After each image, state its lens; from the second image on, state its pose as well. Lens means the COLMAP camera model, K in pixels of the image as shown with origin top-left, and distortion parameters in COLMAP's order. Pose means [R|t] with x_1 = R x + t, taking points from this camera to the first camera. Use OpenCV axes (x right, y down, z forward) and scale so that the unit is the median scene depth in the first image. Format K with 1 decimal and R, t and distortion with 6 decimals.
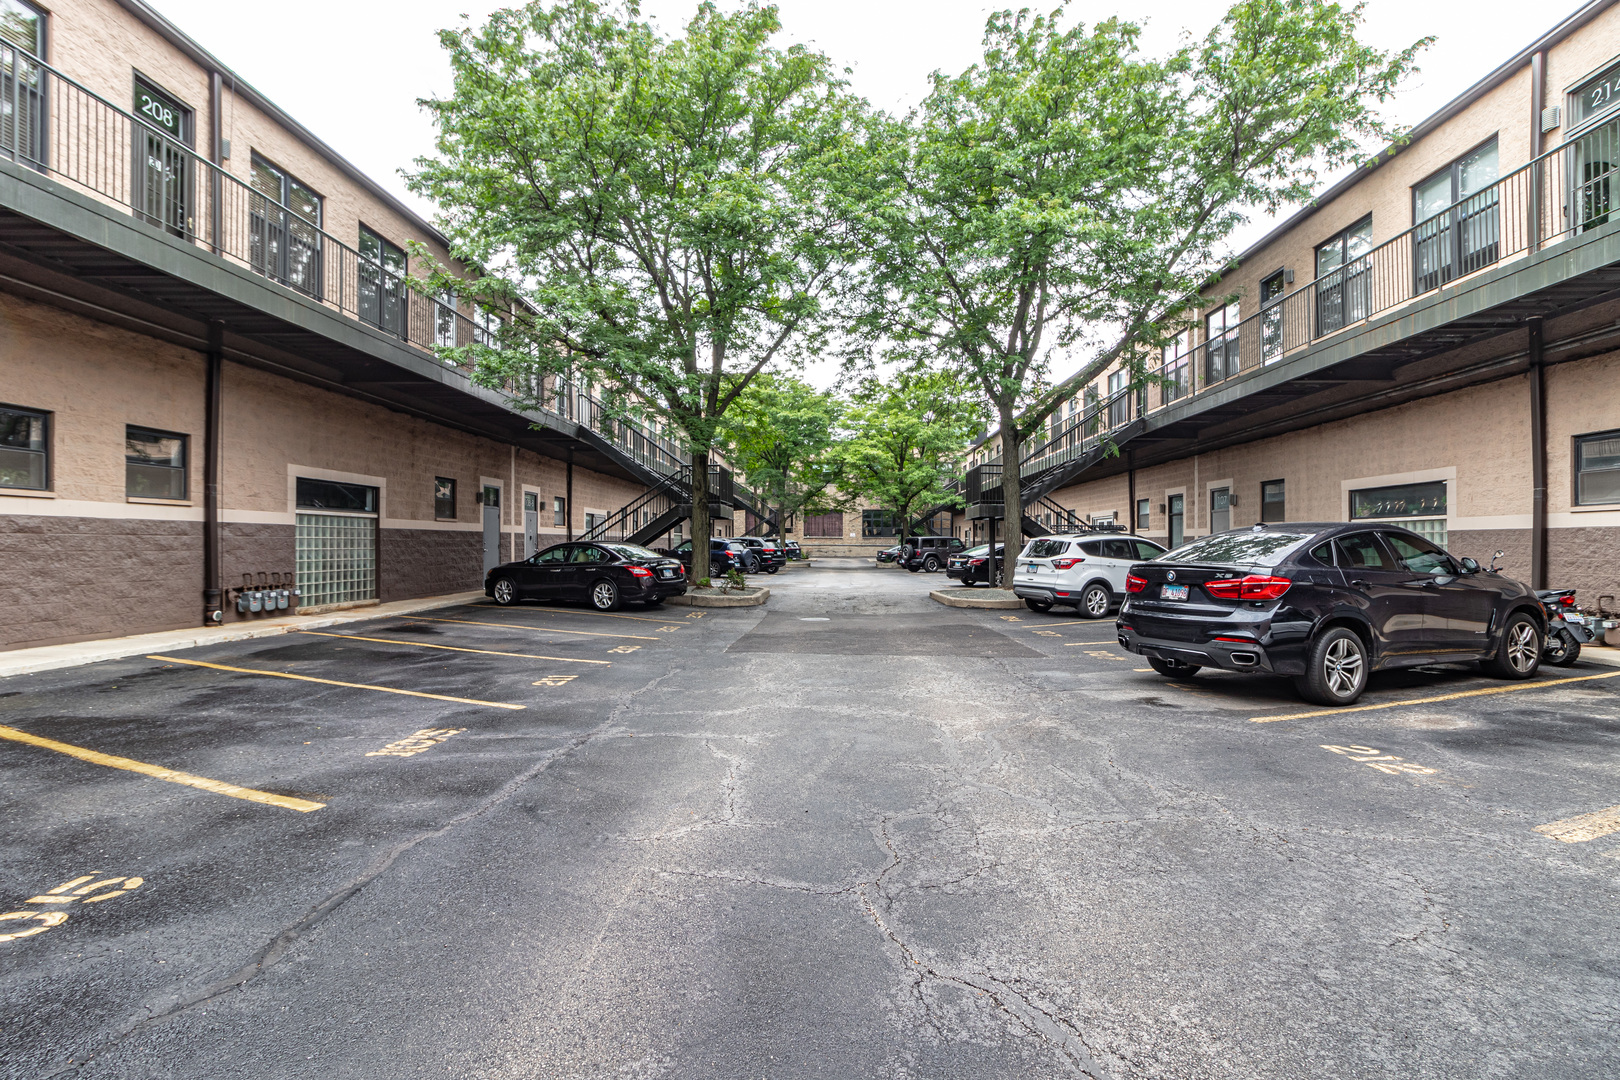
lens RADIAL K [[784.7, 0, 810.0], [0, 784.7, 540.0], [0, 0, 1]] dist [0.001793, 0.000201]
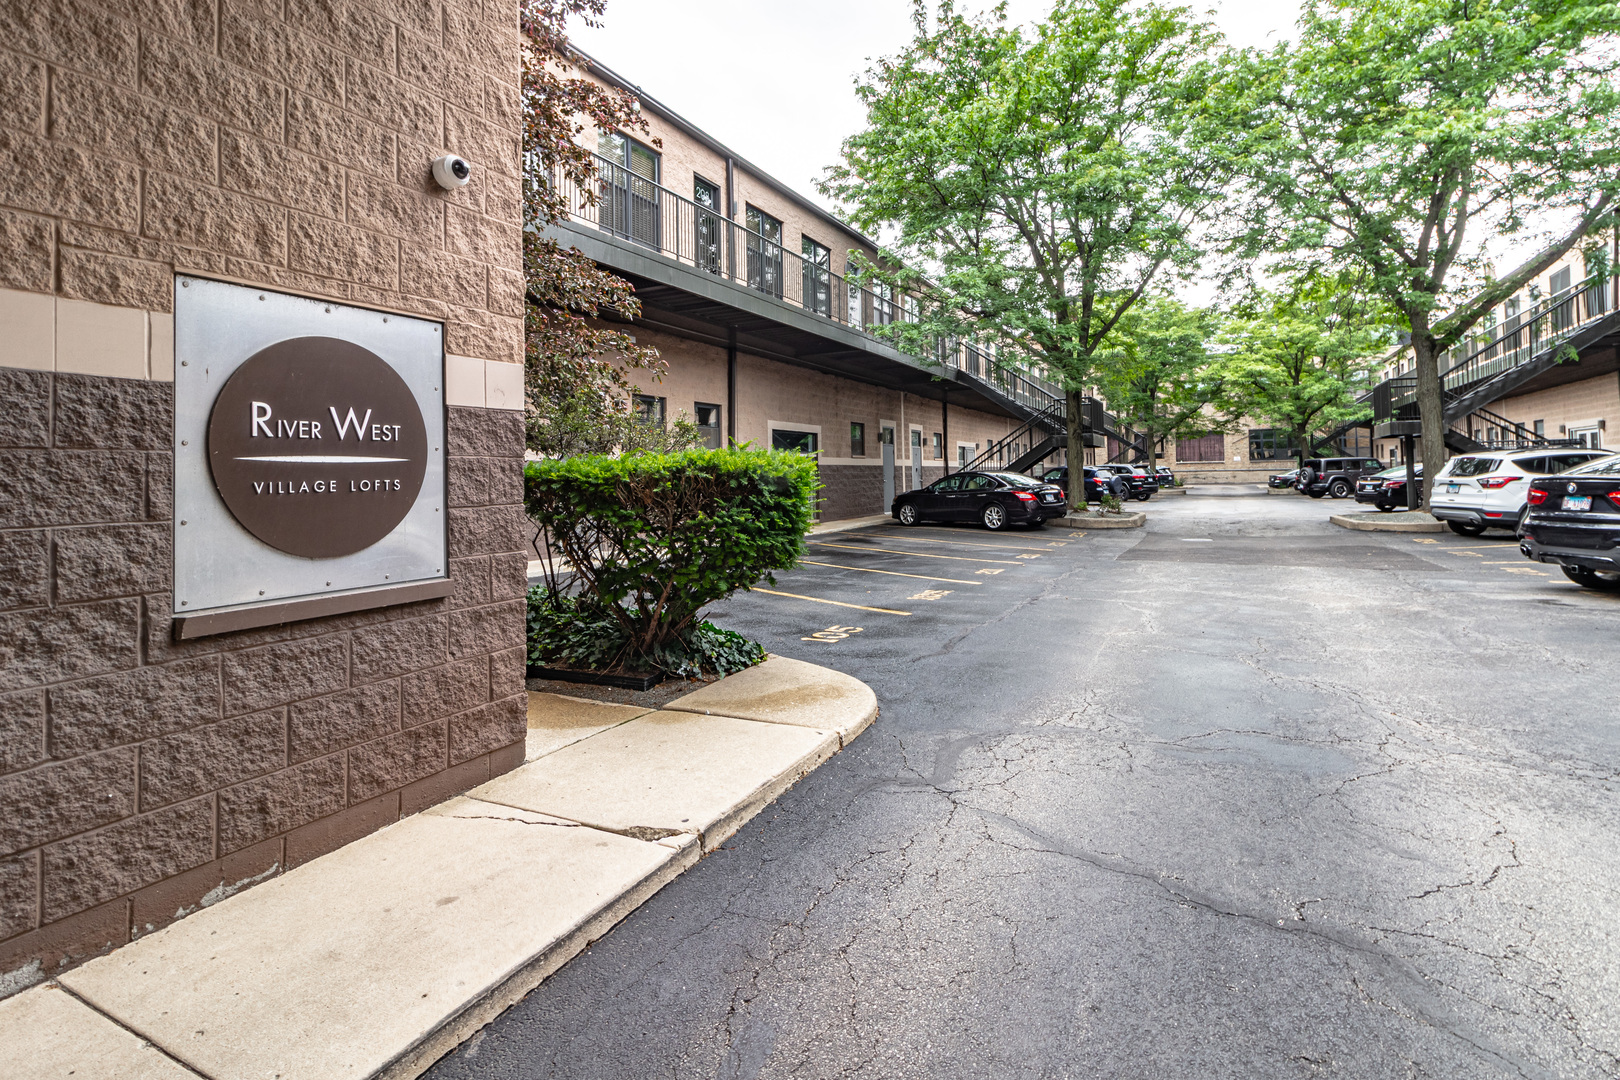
lens RADIAL K [[772.2, 0, 807.1], [0, 772.2, 459.6], [0, 0, 1]] dist [0.000666, 0.000048]
pose [[0.898383, -0.030266, -0.438168, -0.004400], [0.024143, 0.999518, -0.019538, 0.000662], [0.438548, 0.006974, 0.898681, -0.115447]]
